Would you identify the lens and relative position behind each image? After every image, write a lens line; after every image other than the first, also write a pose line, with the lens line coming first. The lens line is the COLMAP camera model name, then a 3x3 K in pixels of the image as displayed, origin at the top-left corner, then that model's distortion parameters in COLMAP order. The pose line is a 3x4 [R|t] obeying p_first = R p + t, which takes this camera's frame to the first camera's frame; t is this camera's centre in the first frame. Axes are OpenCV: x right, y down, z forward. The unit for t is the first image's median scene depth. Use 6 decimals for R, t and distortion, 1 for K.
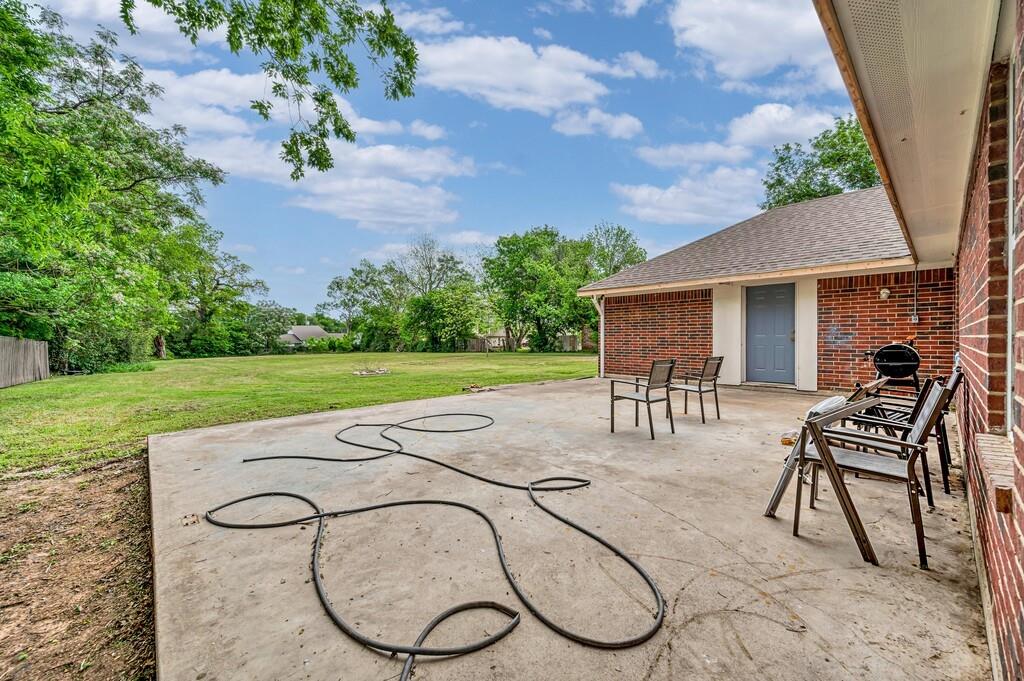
lens RADIAL K [[400.5, 0, 512.0], [0, 400.5, 340.5], [0, 0, 1]] dist [0.000351, 0.000003]
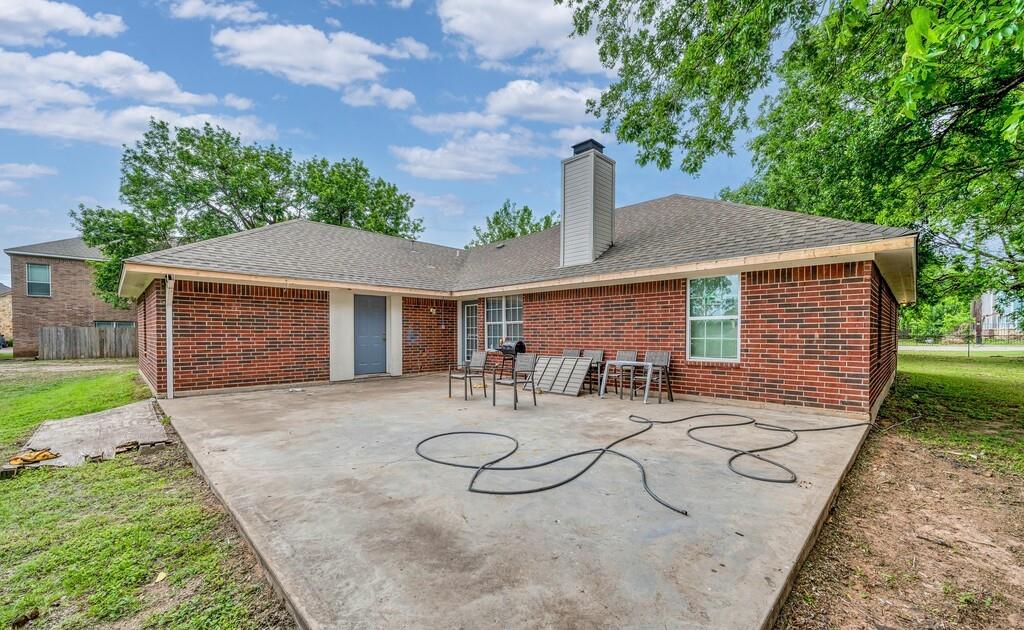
lens RADIAL K [[404.8, 0, 512.5], [0, 404.8, 334.8], [0, 0, 1]] dist [-0.000474, -0.000036]
pose [[-0.038002, 0.000532, 0.999278, -0.793580], [0.008229, 0.999966, -0.000219, -0.015767], [-0.999244, 0.008214, -0.038005, 0.762112]]
